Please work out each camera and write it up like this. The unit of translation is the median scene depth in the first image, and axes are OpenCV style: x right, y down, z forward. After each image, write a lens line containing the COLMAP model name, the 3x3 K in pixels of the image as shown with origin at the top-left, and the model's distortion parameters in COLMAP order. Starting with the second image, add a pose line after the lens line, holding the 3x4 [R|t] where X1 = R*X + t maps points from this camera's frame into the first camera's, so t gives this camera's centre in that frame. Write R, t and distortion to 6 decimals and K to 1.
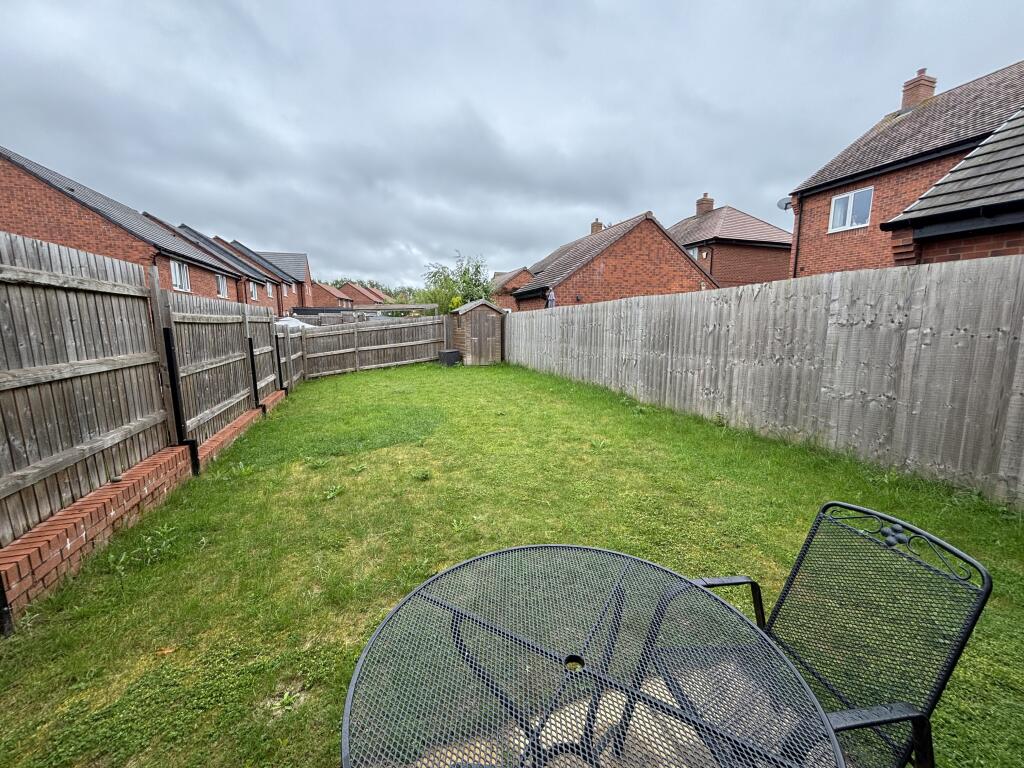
lens RADIAL K [[407.6, 0, 513.7], [0, 407.6, 388.3], [0, 0, 1]] dist [0.000271, -0.000022]
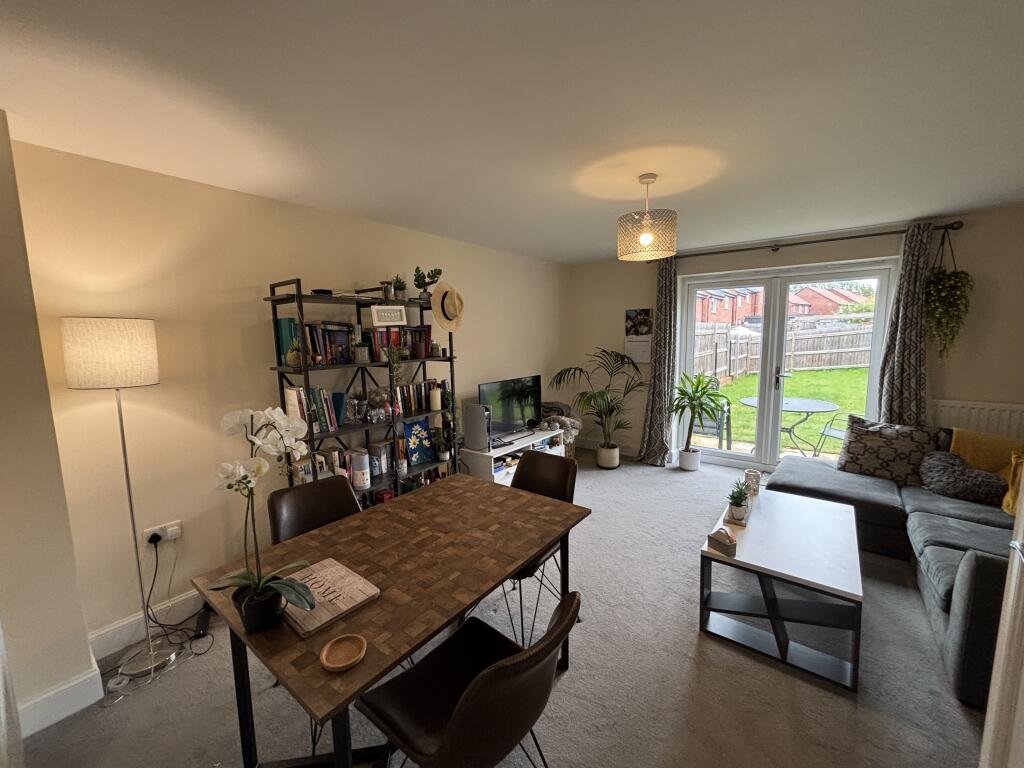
lens RADIAL K [[412.1, 0, 512.0], [0, 412.1, 384.0], [0, 0, 1]] dist [0.005677, 0.000502]
pose [[0.541665, 0.095772, -0.835121, 0.202288], [-0.118833, 0.992235, 0.036714, 0.049931], [0.832152, 0.079353, 0.548840, -0.373099]]
